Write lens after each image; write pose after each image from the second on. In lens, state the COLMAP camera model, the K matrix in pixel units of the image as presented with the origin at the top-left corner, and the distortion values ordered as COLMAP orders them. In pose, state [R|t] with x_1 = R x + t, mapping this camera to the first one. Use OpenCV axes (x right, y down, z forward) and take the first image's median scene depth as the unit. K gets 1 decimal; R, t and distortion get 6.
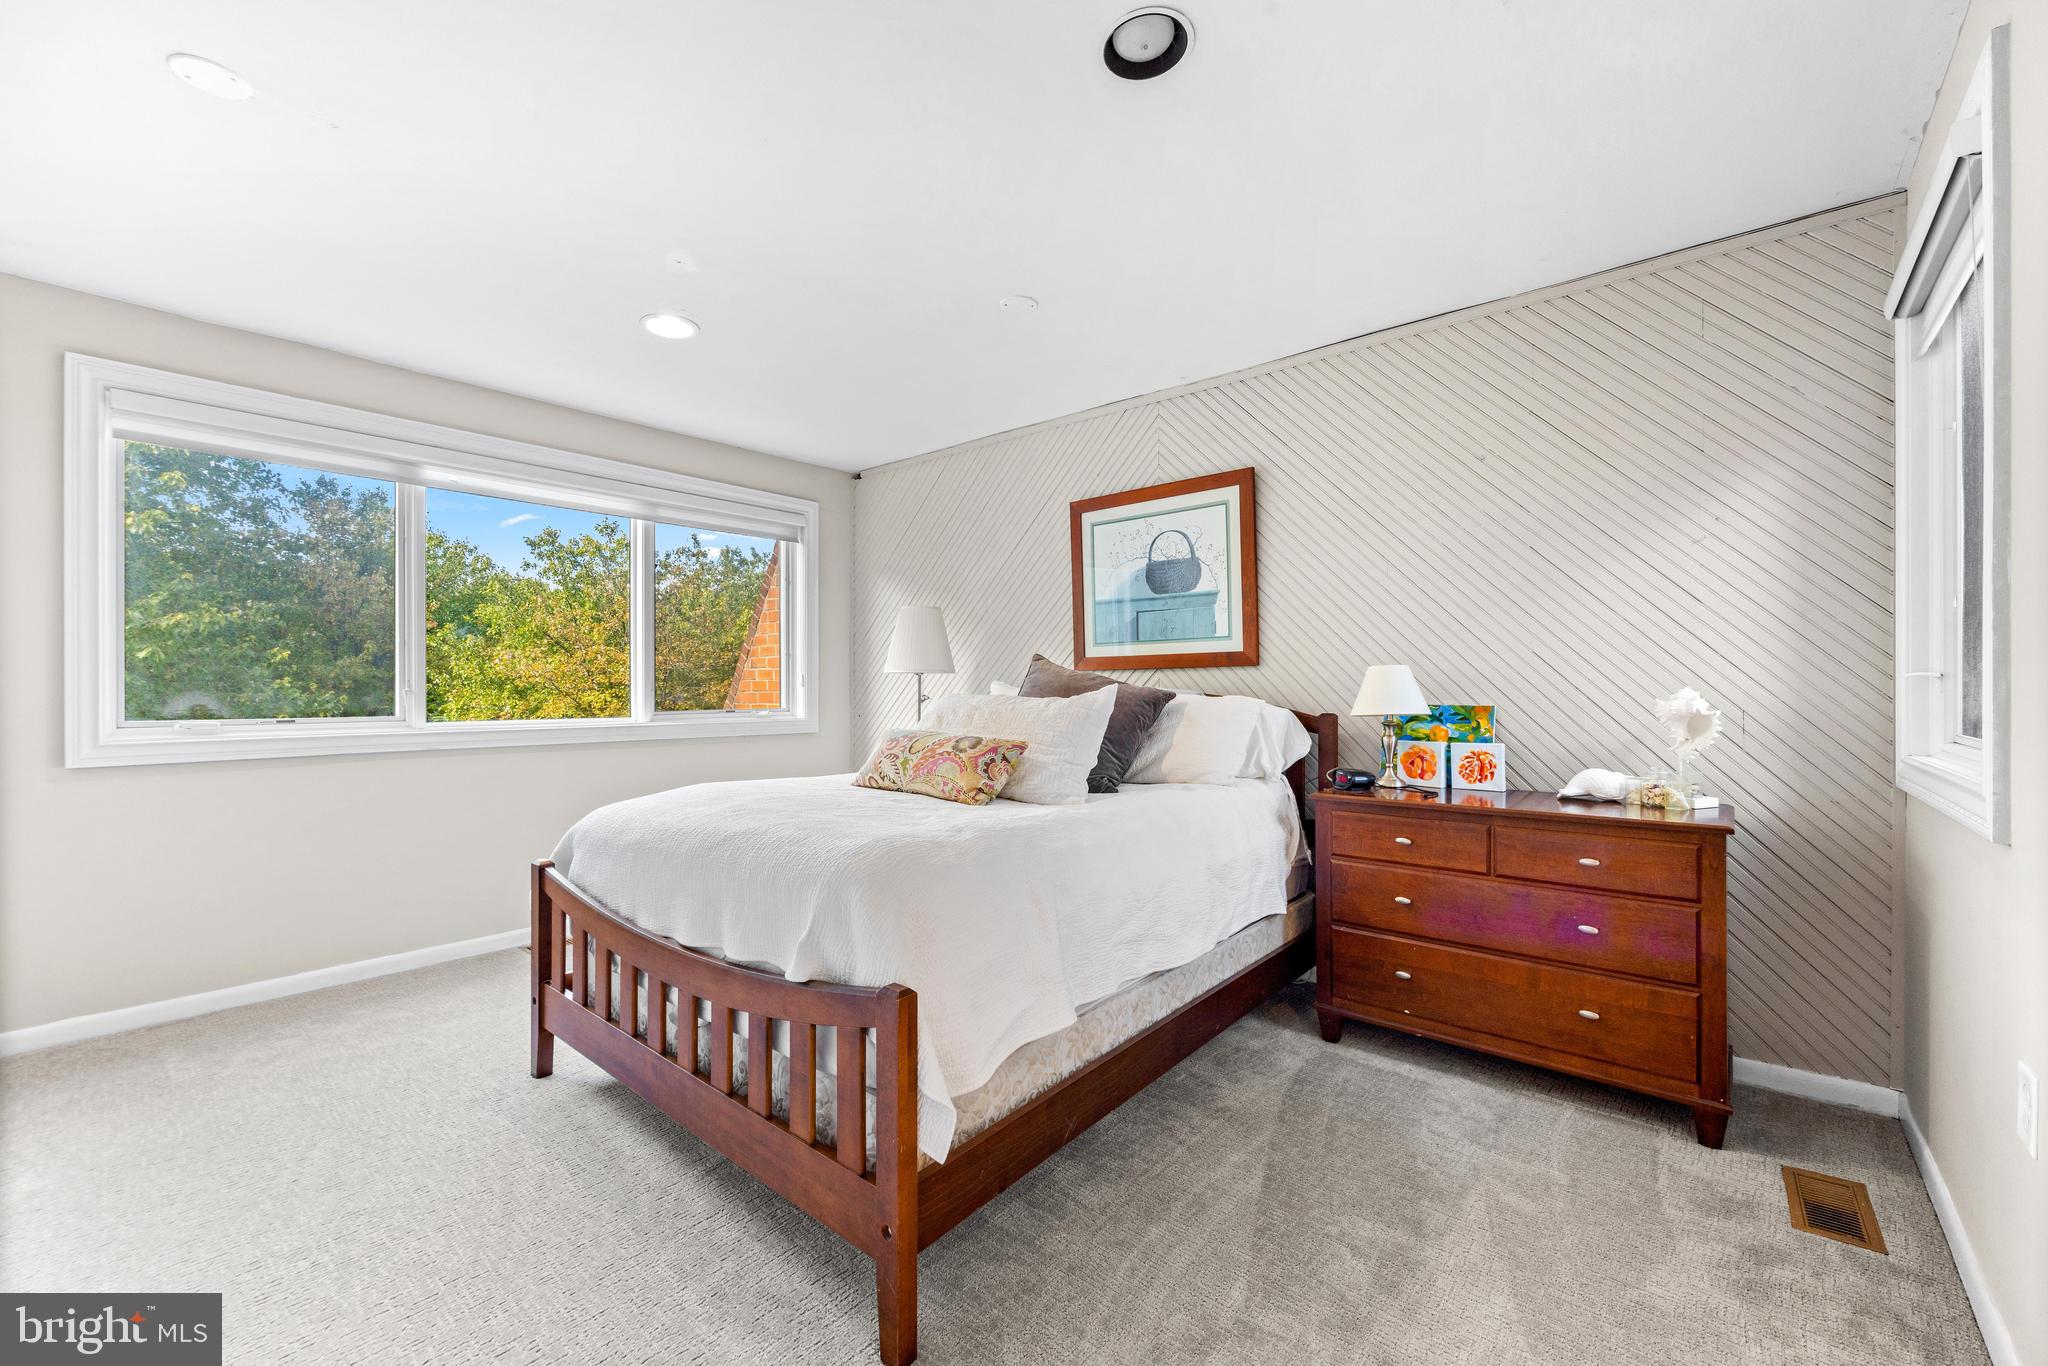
lens RADIAL K [[829.6, 0, 1025.2], [0, 829.6, 685.0], [0, 0, 1]] dist [0.000205, 0.000145]
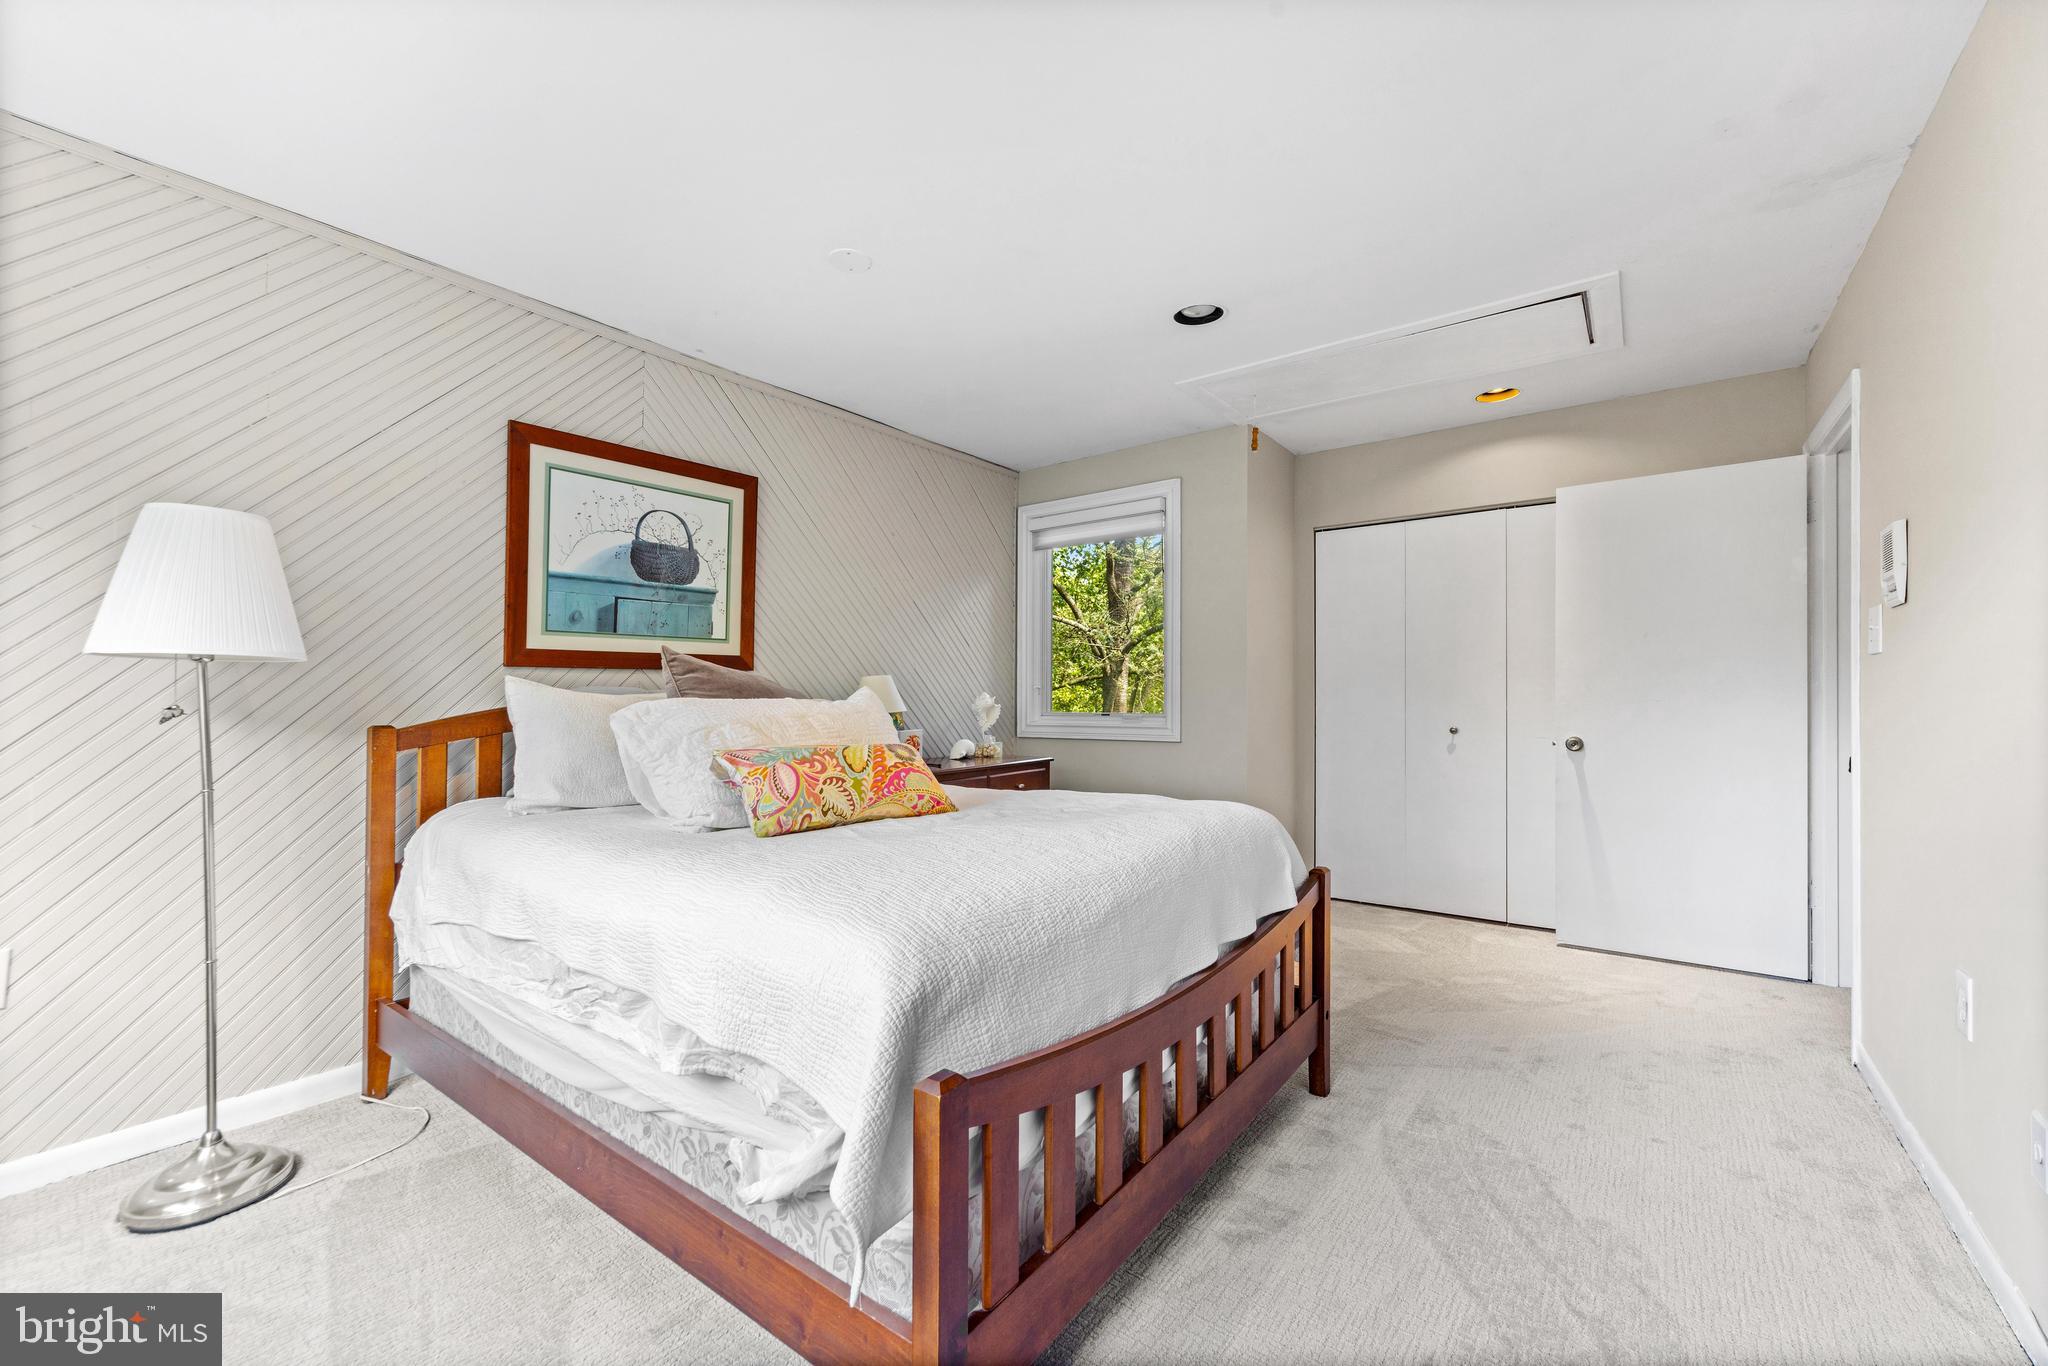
lens RADIAL K [[829.6, 0, 1025.3], [0, 829.6, 688.7], [0, 0, 1]] dist [0.000205, 0.000145]
pose [[-0.061556, 0.007696, 0.998074, -0.726349], [-0.000450, 0.999970, -0.007738, 0.006643], [-0.998104, -0.000925, -0.061550, 0.689592]]
